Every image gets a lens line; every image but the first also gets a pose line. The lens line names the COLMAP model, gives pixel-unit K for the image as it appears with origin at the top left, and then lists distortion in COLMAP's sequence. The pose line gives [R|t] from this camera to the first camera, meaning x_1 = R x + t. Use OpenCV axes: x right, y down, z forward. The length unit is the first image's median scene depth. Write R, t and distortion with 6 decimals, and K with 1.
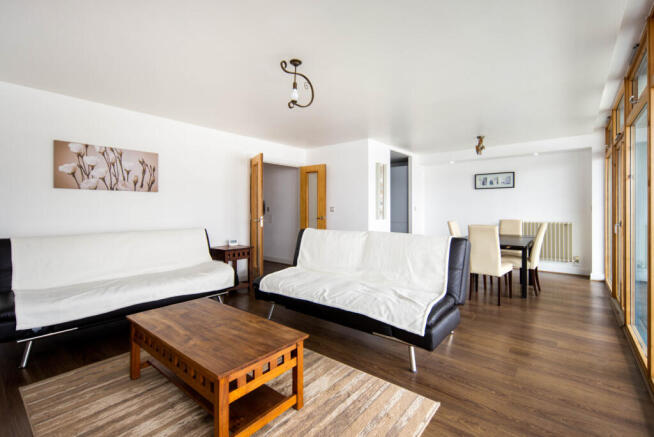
lens RADIAL K [[296.6, 0, 327.8], [0, 296.6, 200.0], [0, 0, 1]] dist [0.000367, 0.000120]
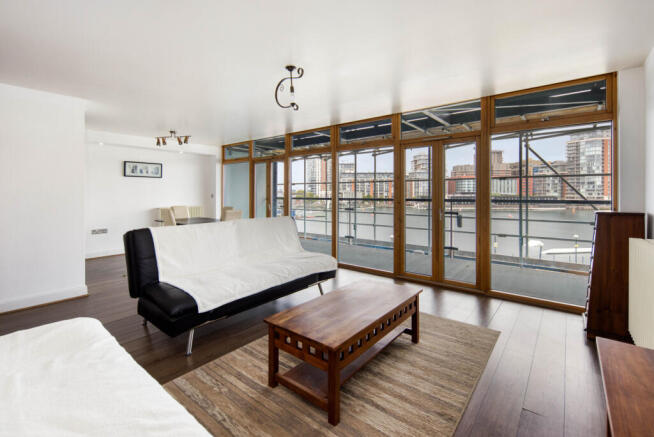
lens RADIAL K [[296.6, 0, 327.8], [0, 296.6, 200.0], [0, 0, 1]] dist [0.000367, 0.000120]
pose [[-0.003865, -0.014630, 0.999886, -0.489500], [-0.031231, 0.999407, 0.014502, 0.006012], [-0.999505, -0.031171, -0.004319, 0.360109]]
